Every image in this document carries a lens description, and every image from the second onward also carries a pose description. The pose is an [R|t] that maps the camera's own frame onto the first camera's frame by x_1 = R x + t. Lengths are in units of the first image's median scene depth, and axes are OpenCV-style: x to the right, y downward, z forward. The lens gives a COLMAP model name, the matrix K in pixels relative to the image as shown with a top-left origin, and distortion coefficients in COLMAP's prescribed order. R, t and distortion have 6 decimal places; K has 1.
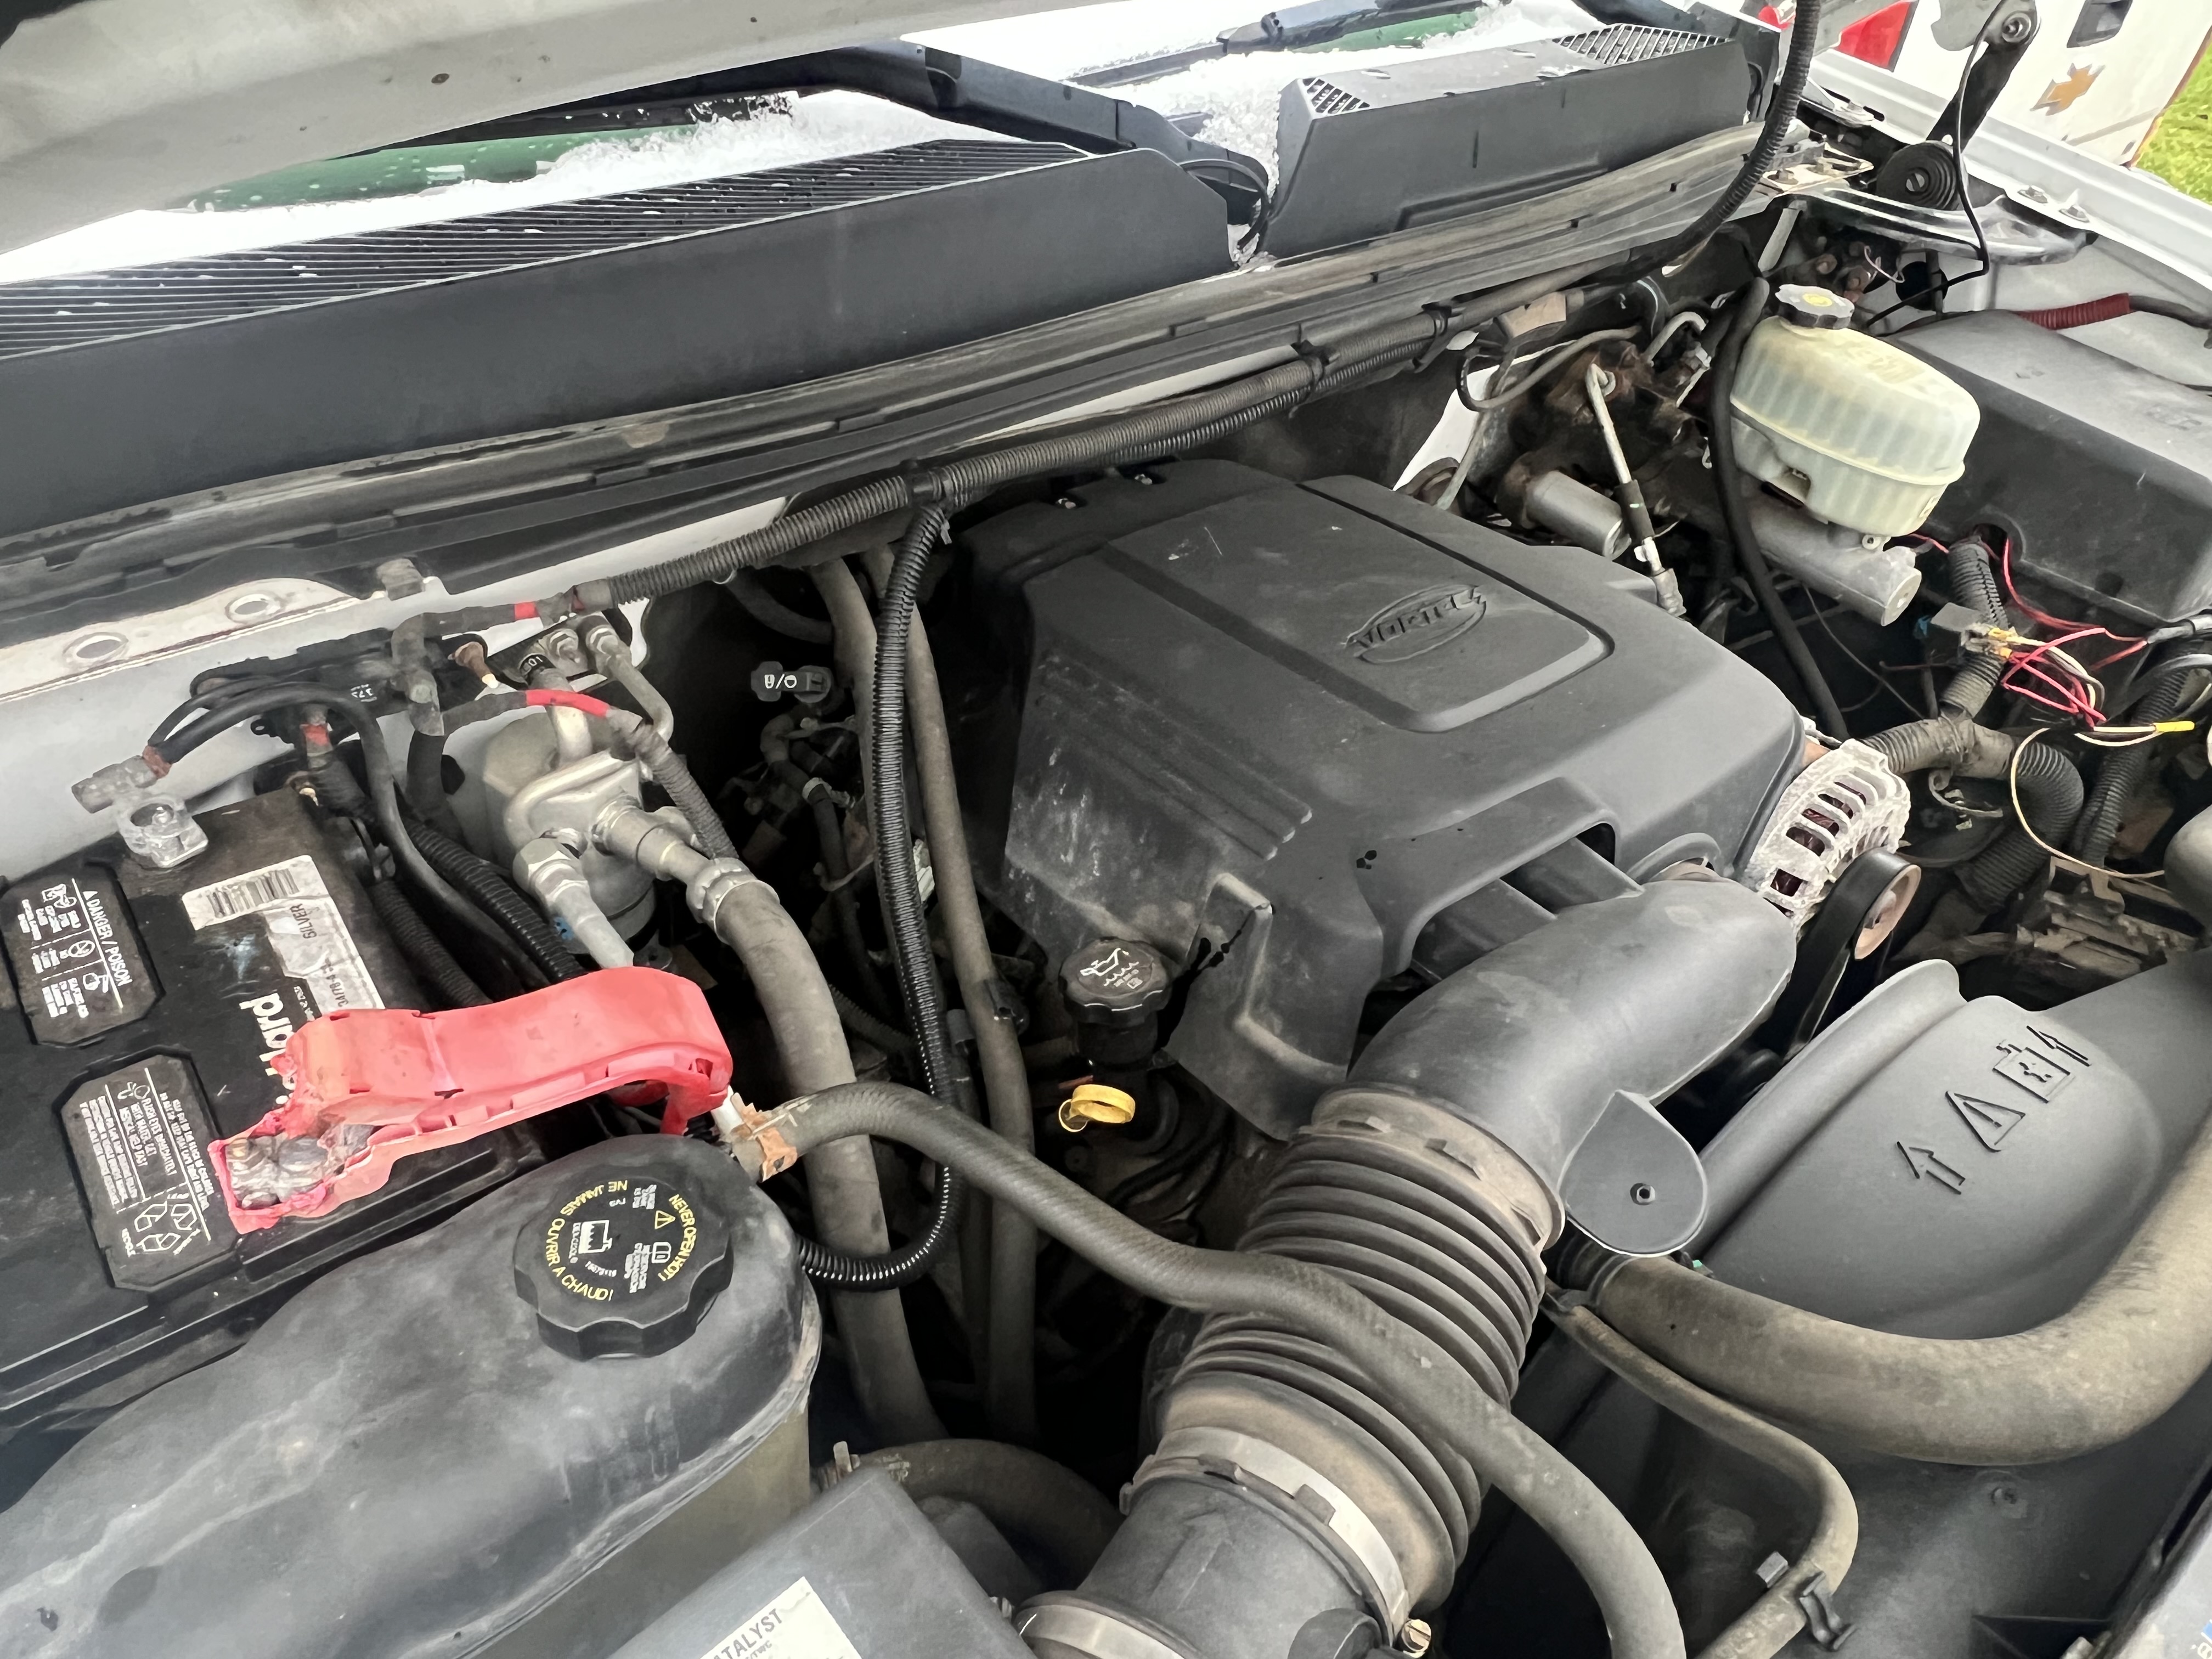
lens RADIAL K [[1454.3, 0, 1106.9], [0, 1454.3, 836.0], [0, 0, 1]] dist [-0.003283, -0.002456]
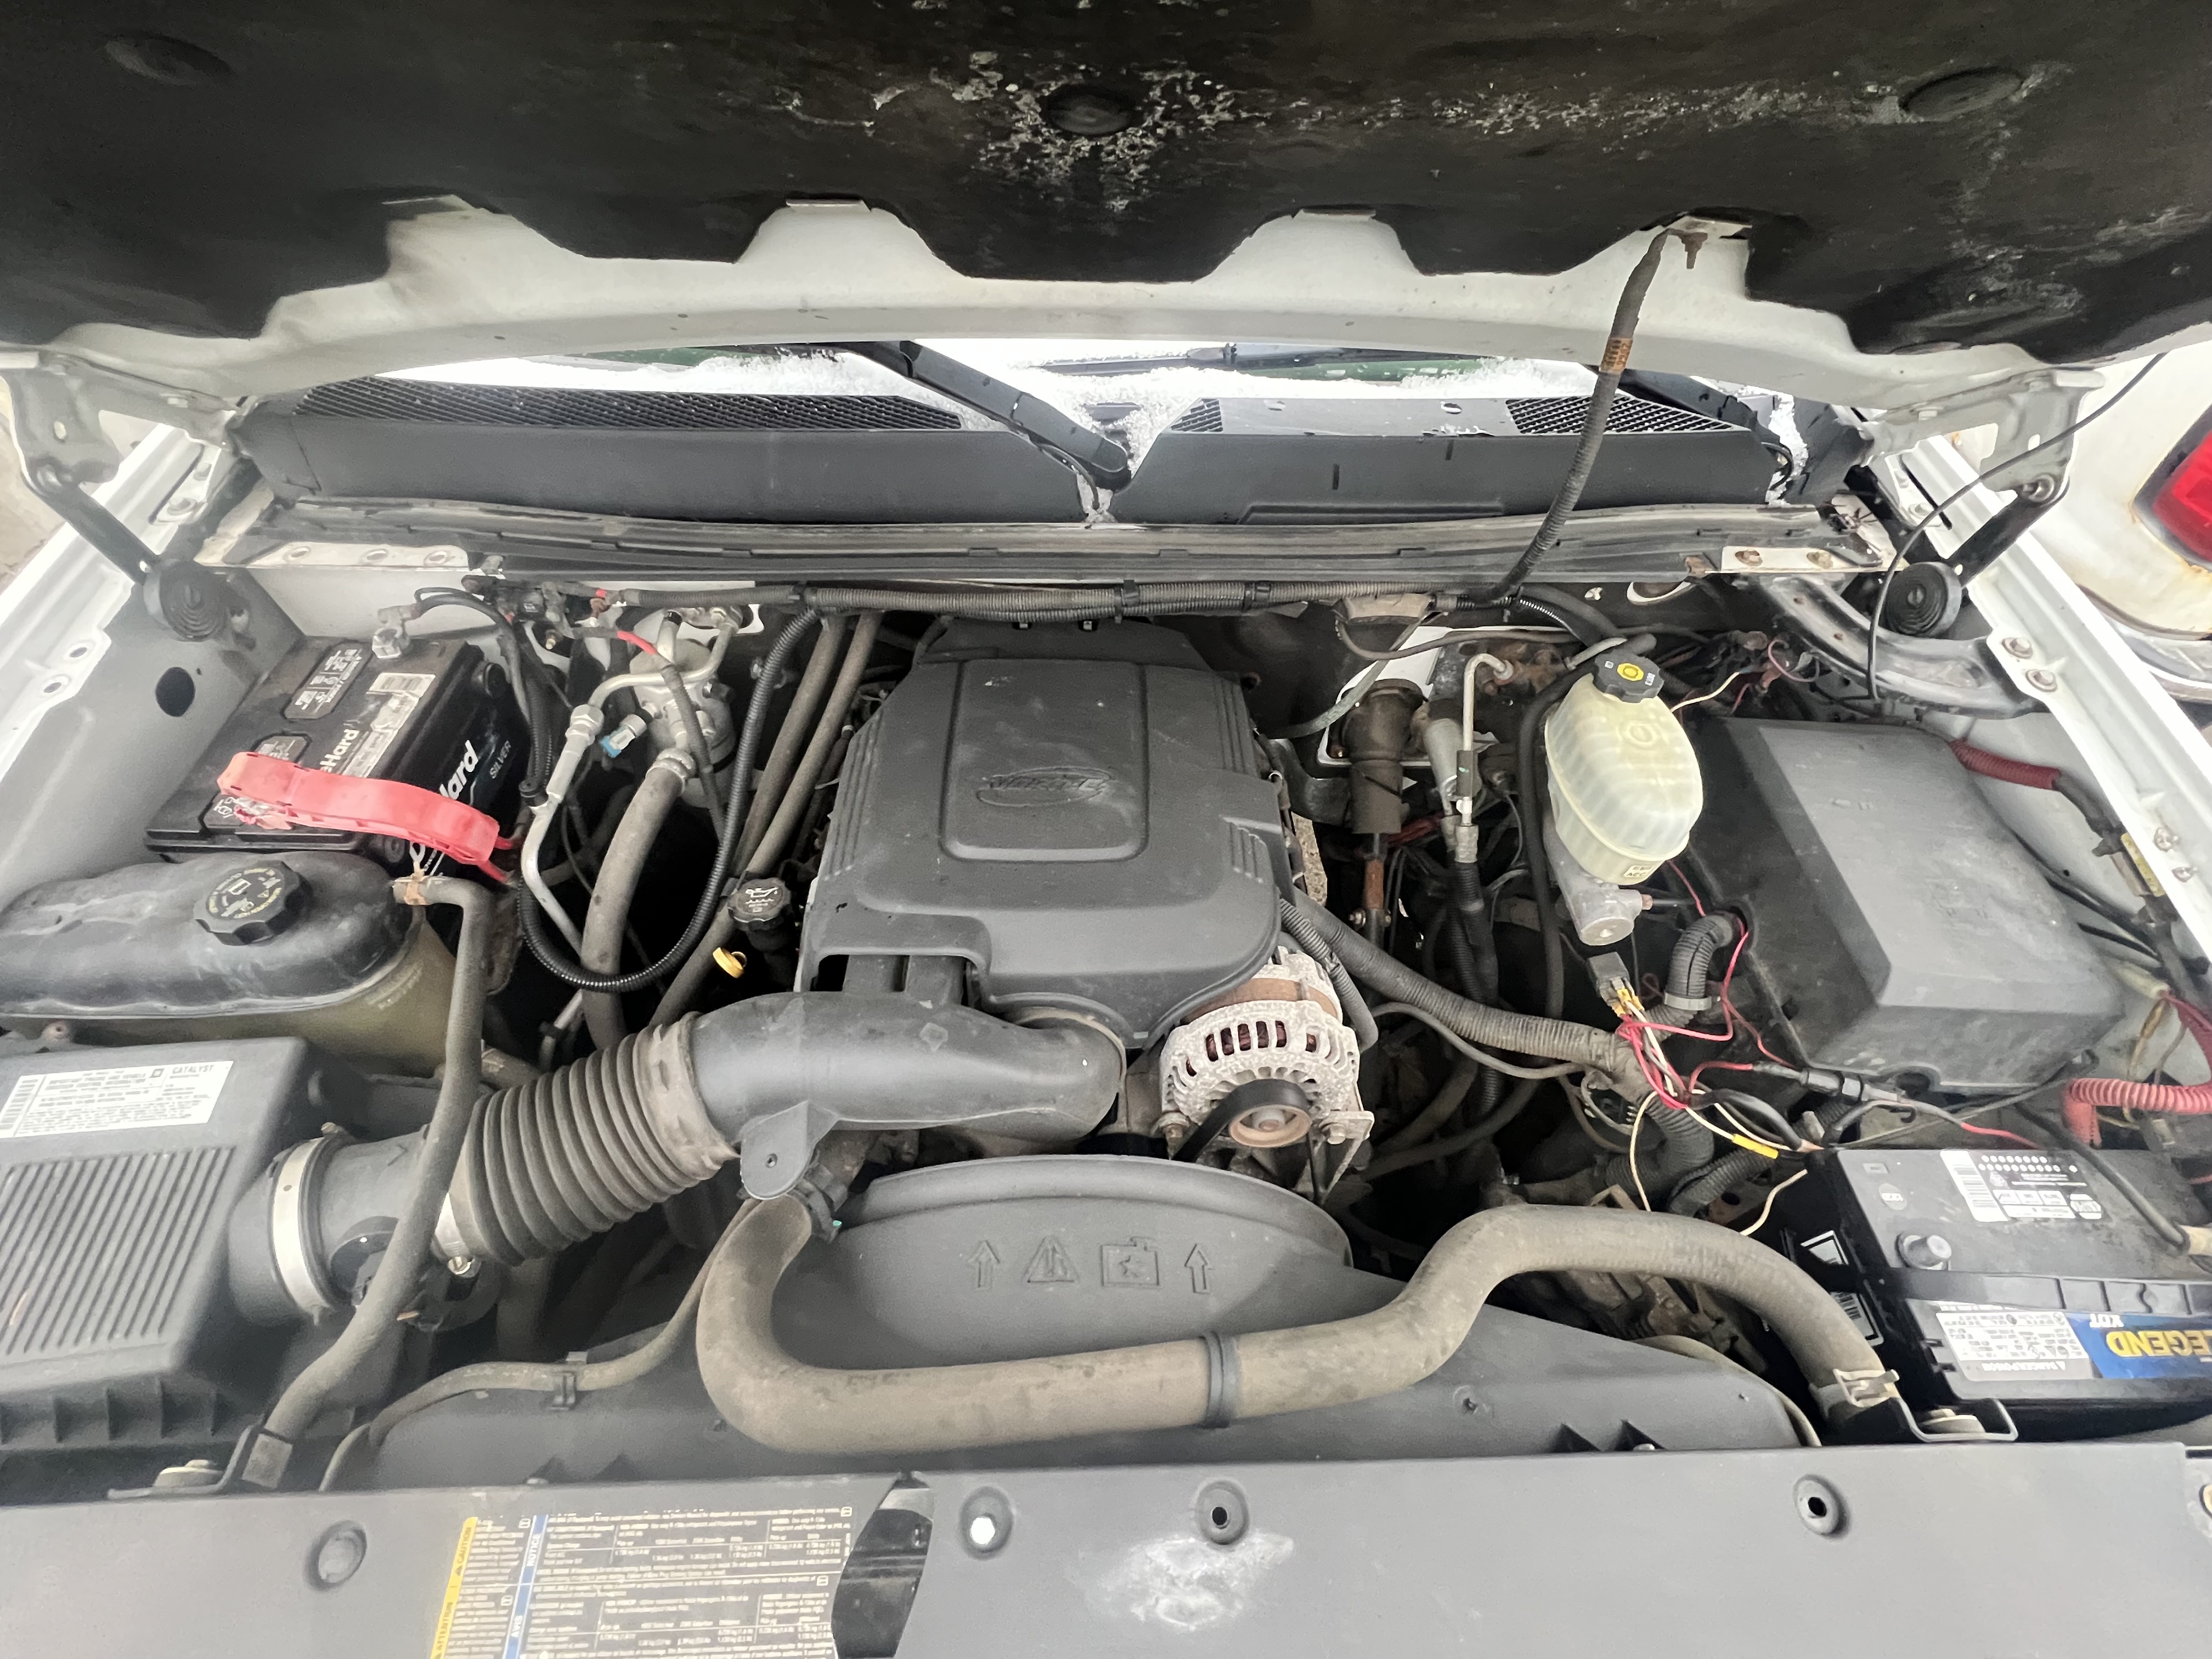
lens RADIAL K [[968.2, 0, 1102.4], [0, 968.2, 822.4], [0, 0, 1]] dist [-0.002255, 0.000670]
pose [[0.801716, 0.422908, -0.422375, 0.831595], [-0.378599, 0.906131, 0.188652, -0.384845], [0.462510, 0.008666, 0.886572, 0.169738]]
